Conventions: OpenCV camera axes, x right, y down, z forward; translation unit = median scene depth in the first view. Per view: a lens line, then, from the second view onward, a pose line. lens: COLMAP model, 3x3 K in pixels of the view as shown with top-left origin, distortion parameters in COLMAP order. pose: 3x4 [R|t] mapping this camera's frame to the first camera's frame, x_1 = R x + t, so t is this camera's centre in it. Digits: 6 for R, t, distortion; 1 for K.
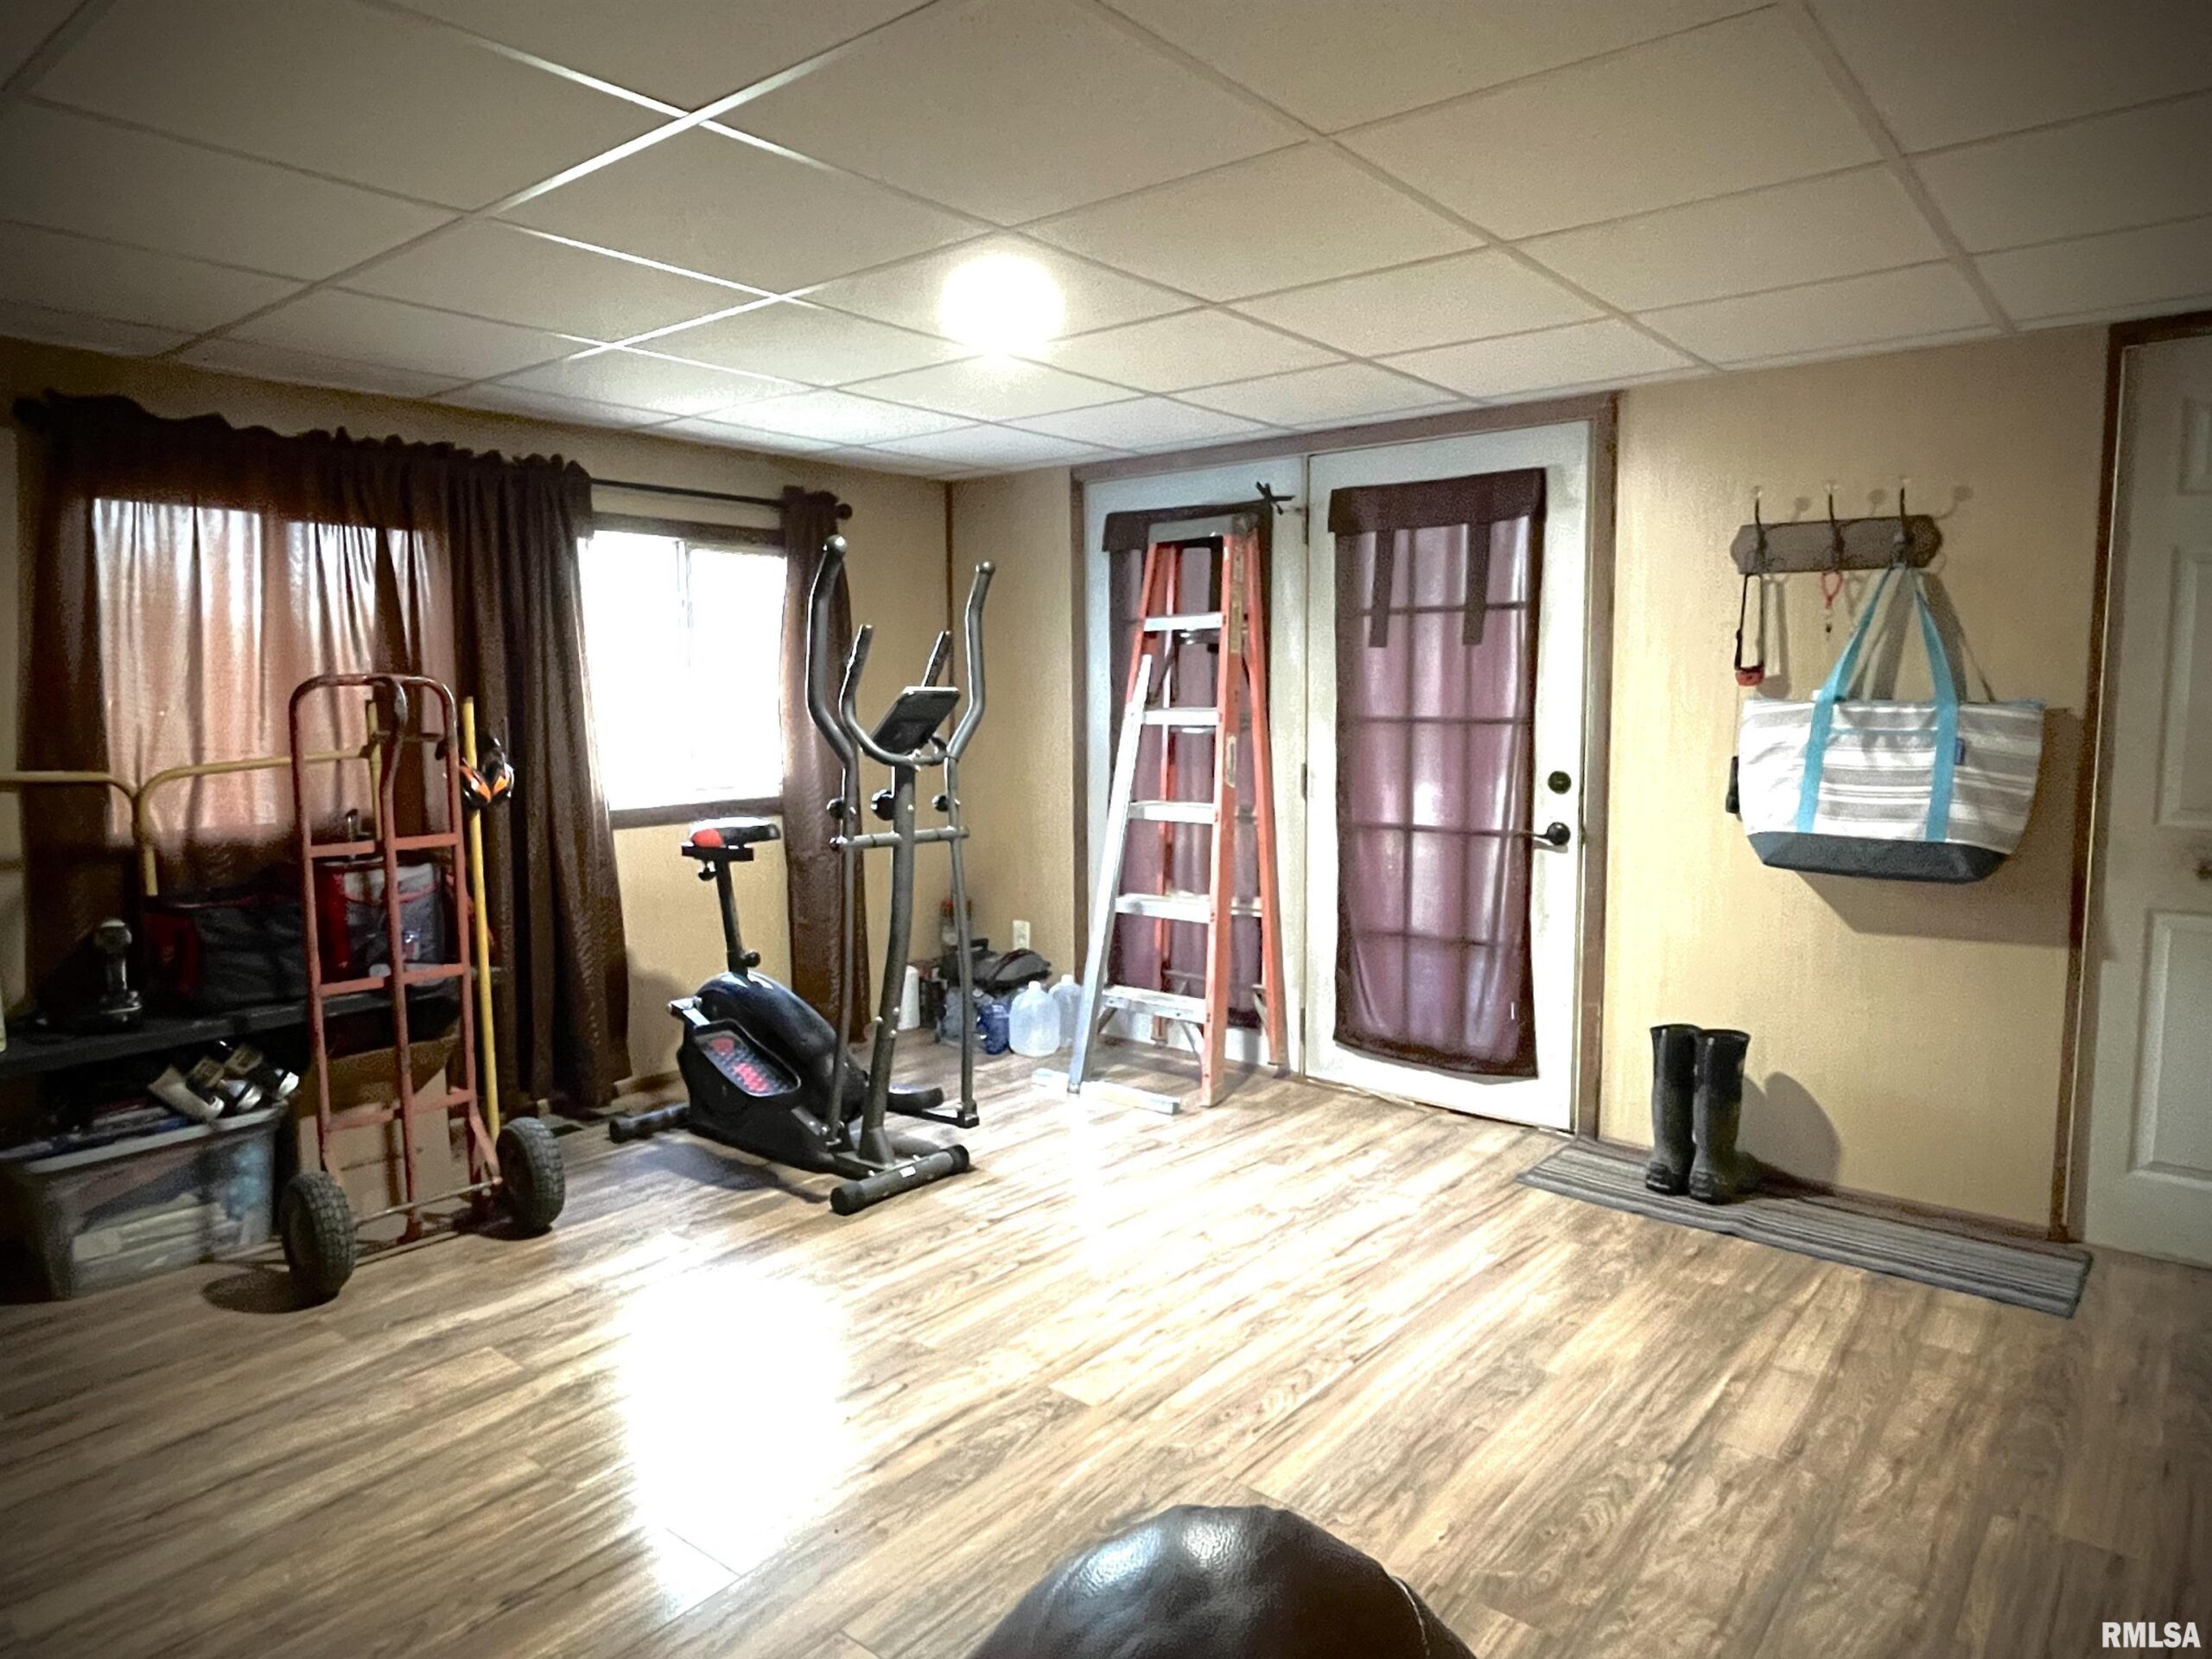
lens RADIAL K [[1367.9, 0, 1098.4], [0, 1367.9, 834.6], [0, 0, 1]] dist [-0.006637, -0.005791]
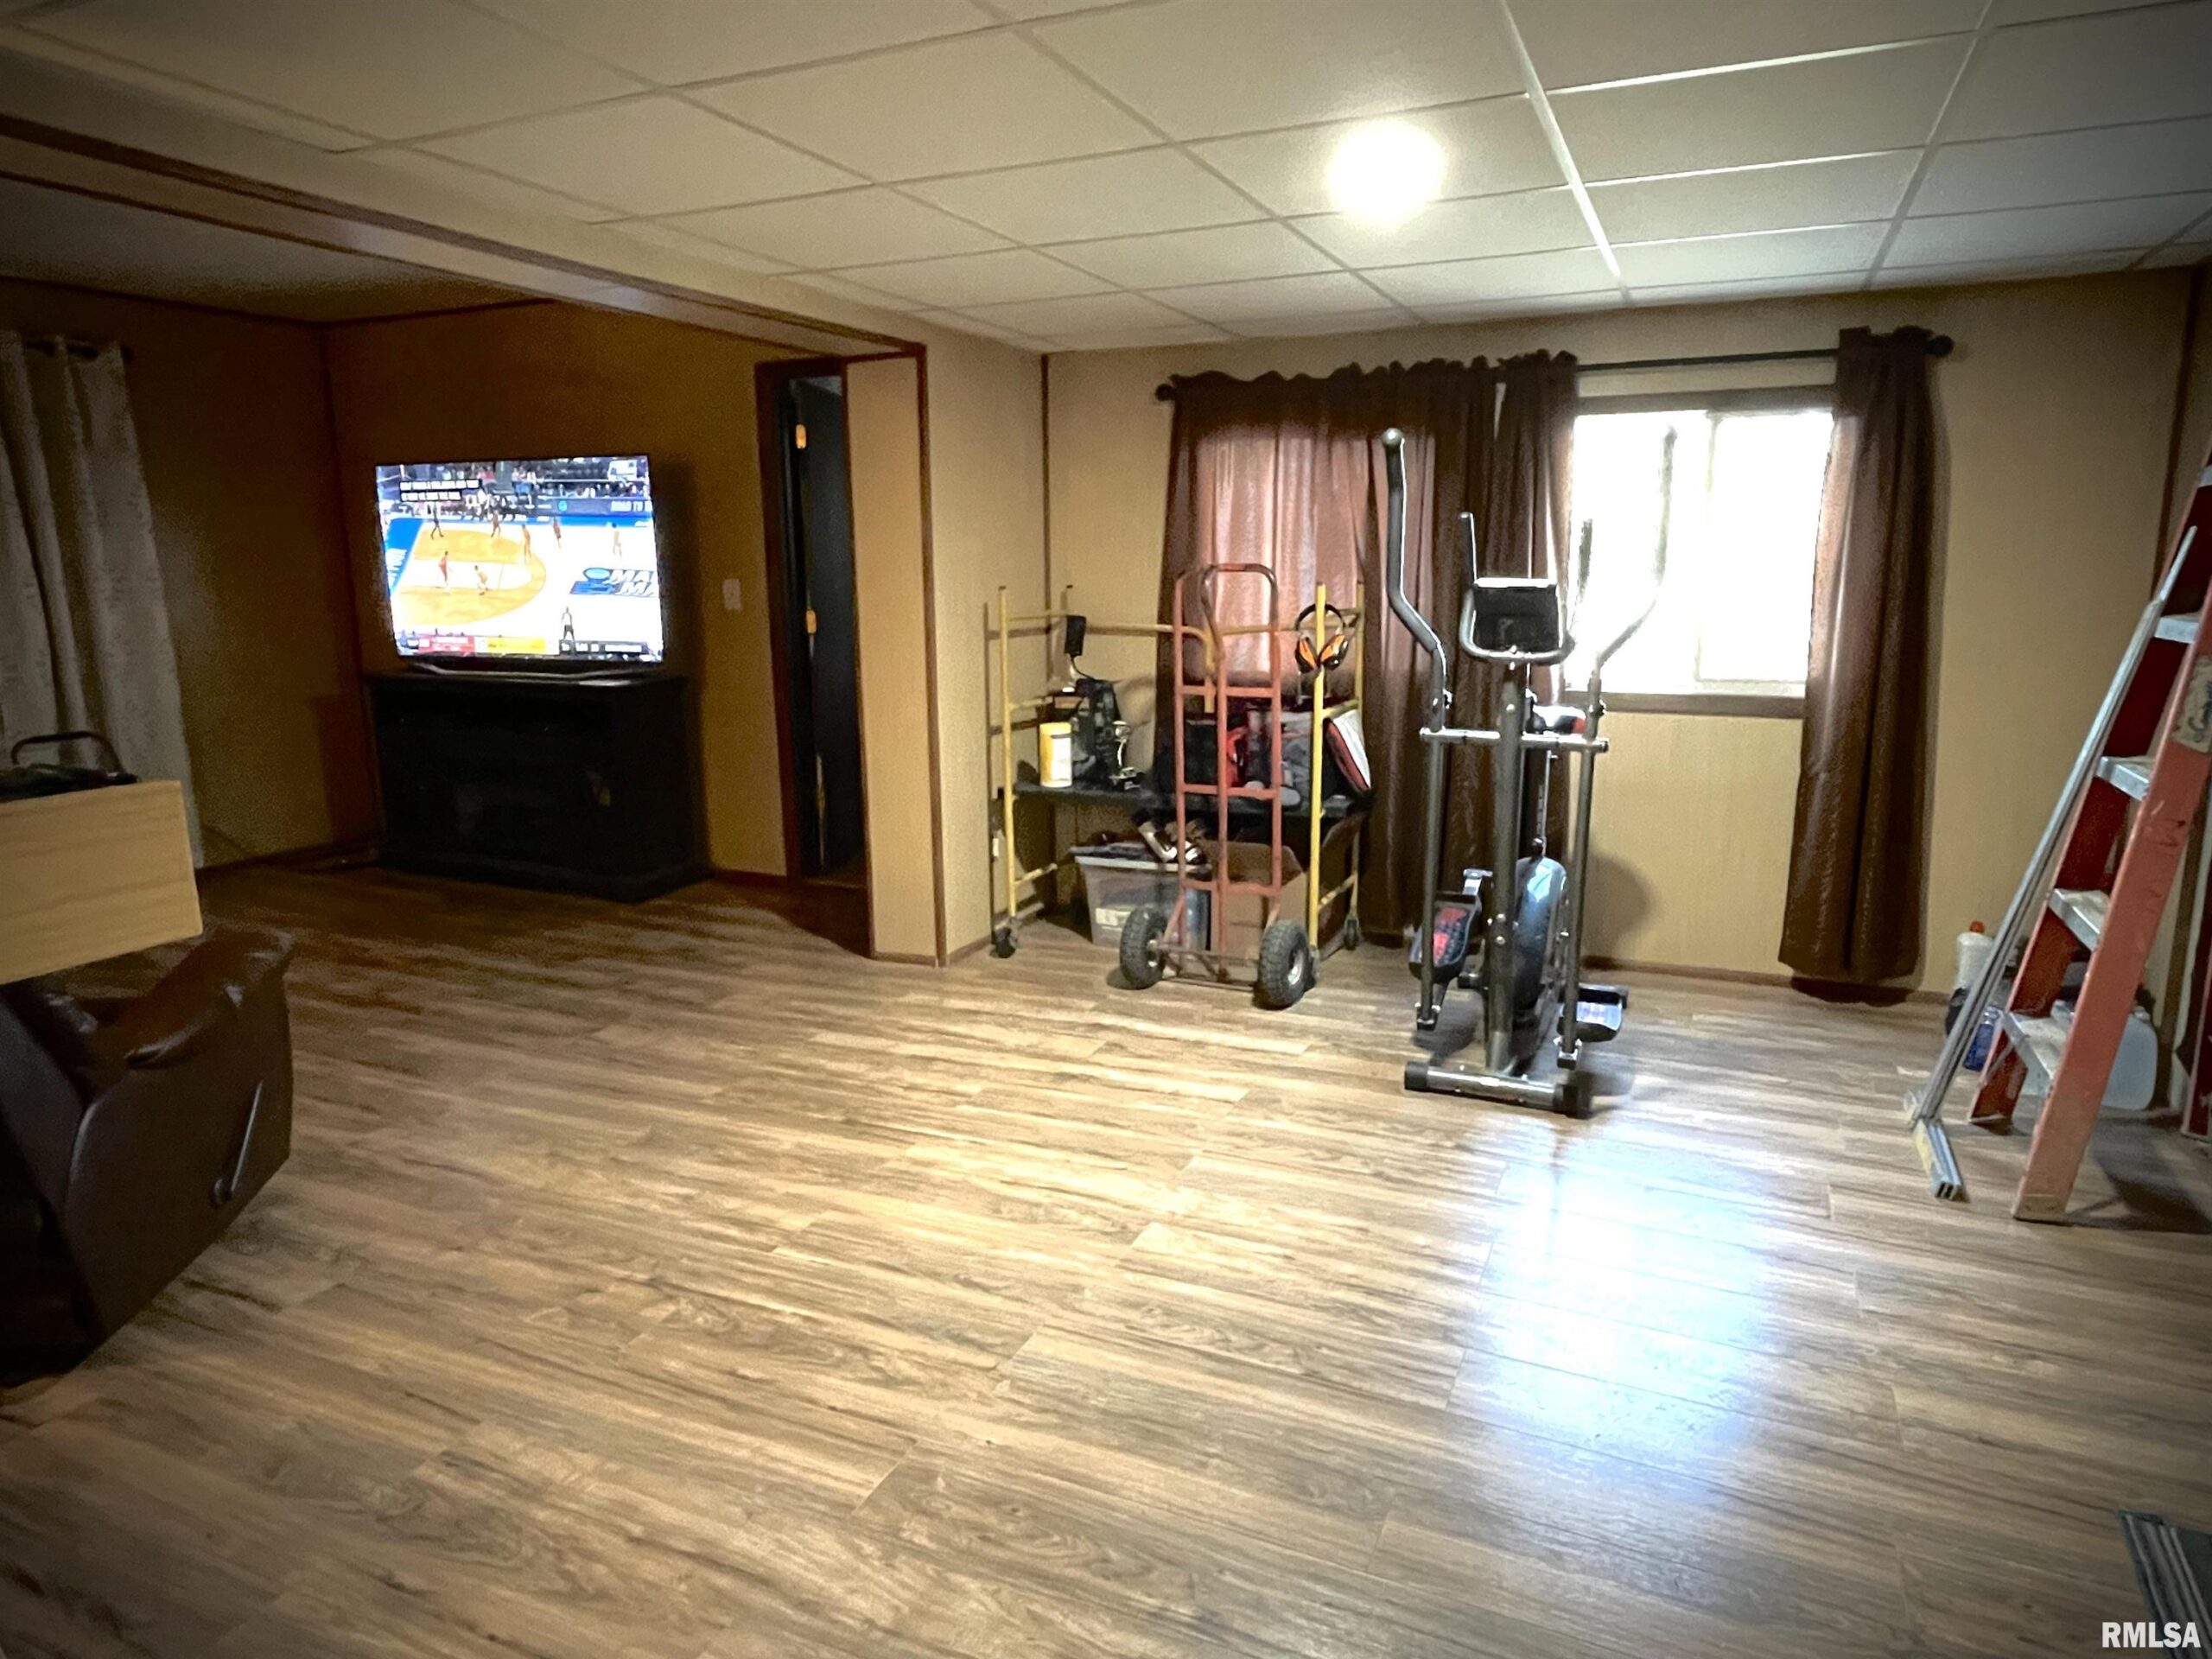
lens RADIAL K [[1367.9, 0, 1090.7], [0, 1367.9, 826.4], [0, 0, 1]] dist [-0.006637, -0.005791]
pose [[0.251597, 0.188540, -0.949290, 0.719434], [-0.095192, 0.980907, 0.169590, -0.074350], [0.963139, 0.047696, 0.264740, 0.484666]]
